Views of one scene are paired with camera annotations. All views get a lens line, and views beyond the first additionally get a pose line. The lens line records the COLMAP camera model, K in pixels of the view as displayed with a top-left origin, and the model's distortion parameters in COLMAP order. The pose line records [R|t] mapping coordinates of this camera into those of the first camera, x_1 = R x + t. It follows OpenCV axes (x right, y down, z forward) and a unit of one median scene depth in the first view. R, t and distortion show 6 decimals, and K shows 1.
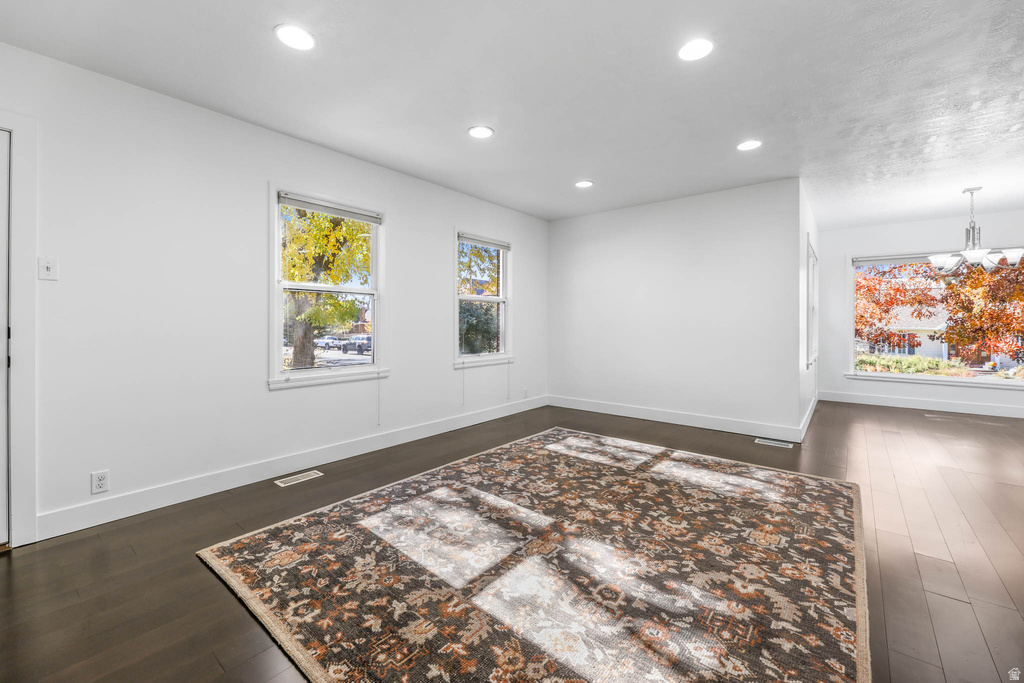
lens RADIAL K [[420.3, 0, 514.0], [0, 420.3, 321.9], [0, 0, 1]] dist [-0.001685, -0.000433]
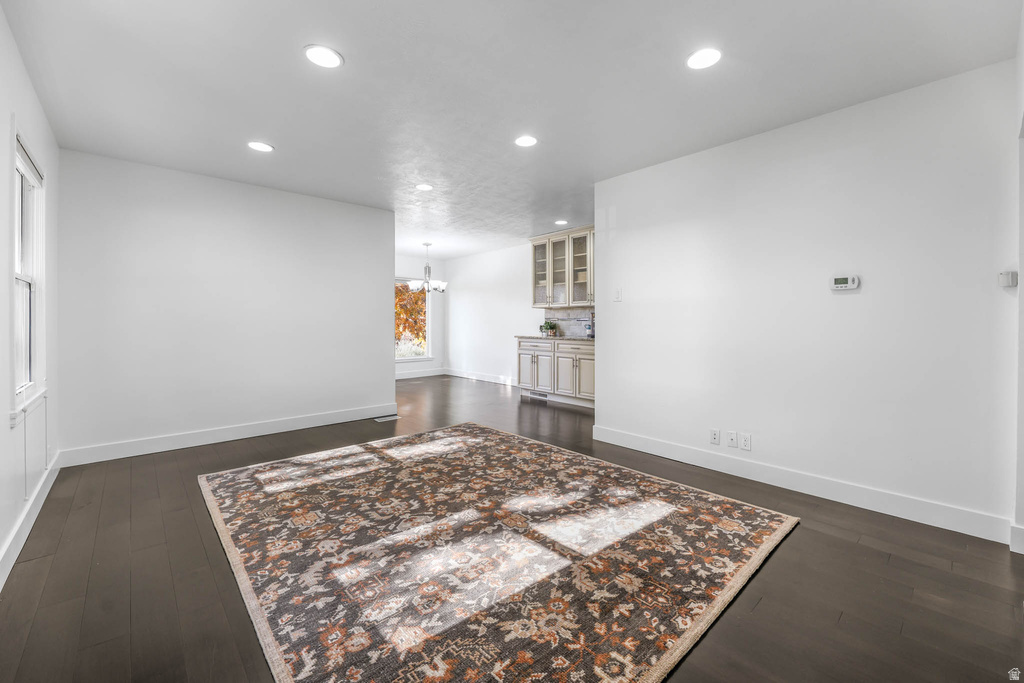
lens RADIAL K [[415.1, 0, 509.0], [0, 415.1, 326.6], [0, 0, 1]] dist [0.000981, 0.000001]
pose [[0.155183, -0.013523, 0.987793, -0.880762], [0.000061, 0.999906, 0.013679, -0.009161], [-0.987886, -0.002063, 0.155170, 0.701965]]
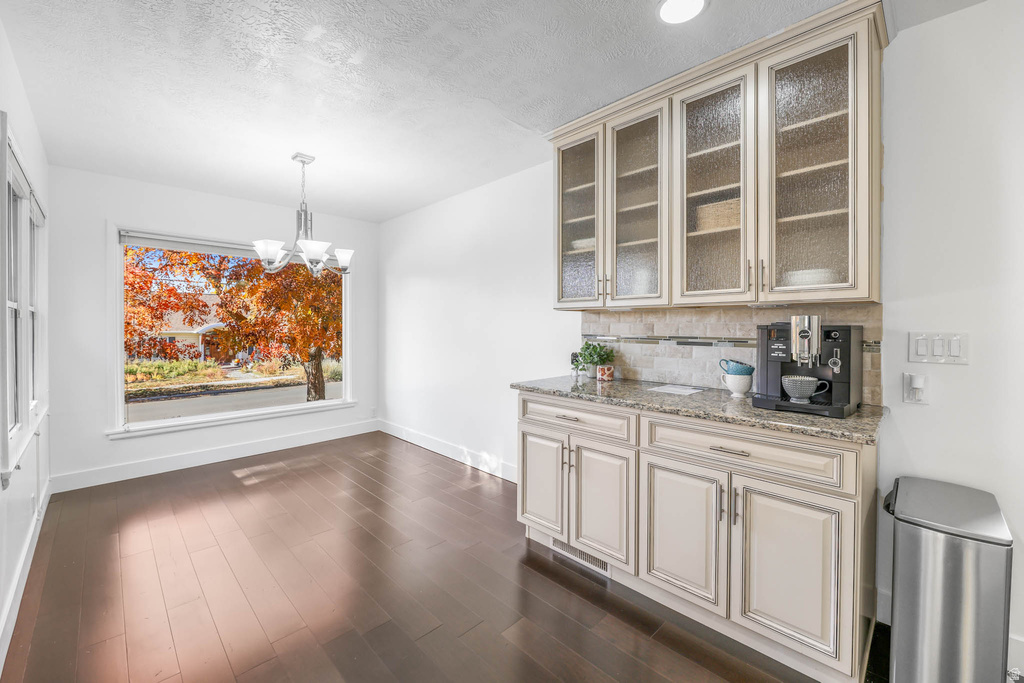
lens RADIAL K [[413.3, 0, 515.3], [0, 413.3, 333.5], [0, 0, 1]] dist [-0.002068, -0.000386]
pose [[0.109729, -0.020310, 0.993754, 0.725726], [-0.003499, 0.999777, 0.020819, -0.054794], [-0.993955, -0.005761, 0.109633, 0.954132]]
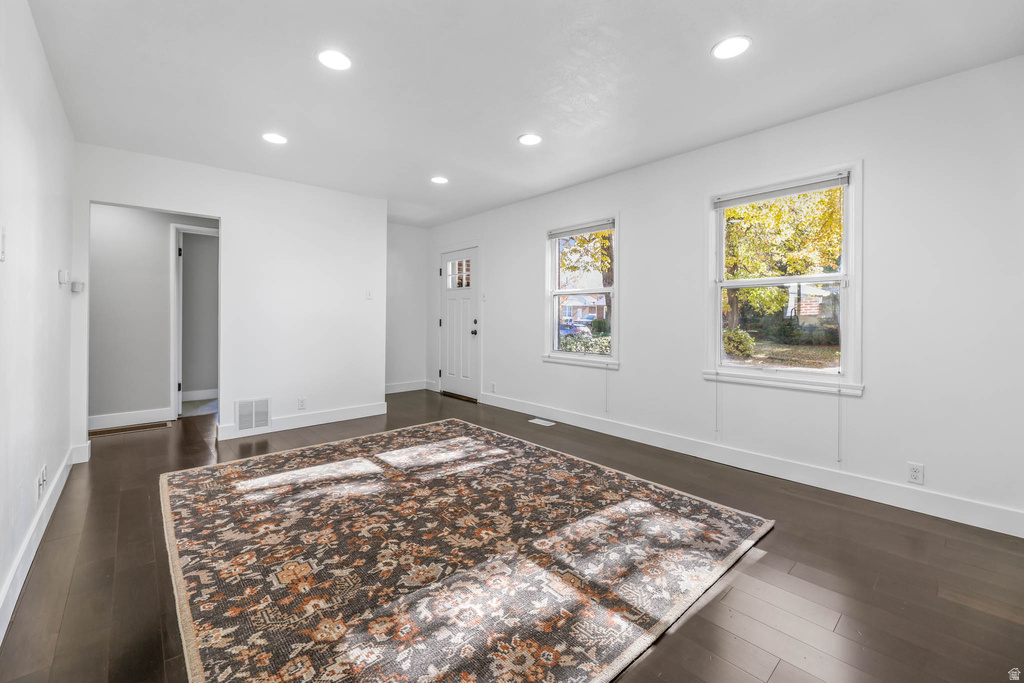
lens RADIAL K [[420.3, 0, 514.0], [0, 420.3, 321.9], [0, 0, 1]] dist [-0.001685, -0.000433]
pose [[-0.154940, 0.010999, -0.987863, 1.186416], [-0.002667, 0.999930, 0.011552, -0.004272], [0.987920, 0.004424, -0.154899, 1.366282]]
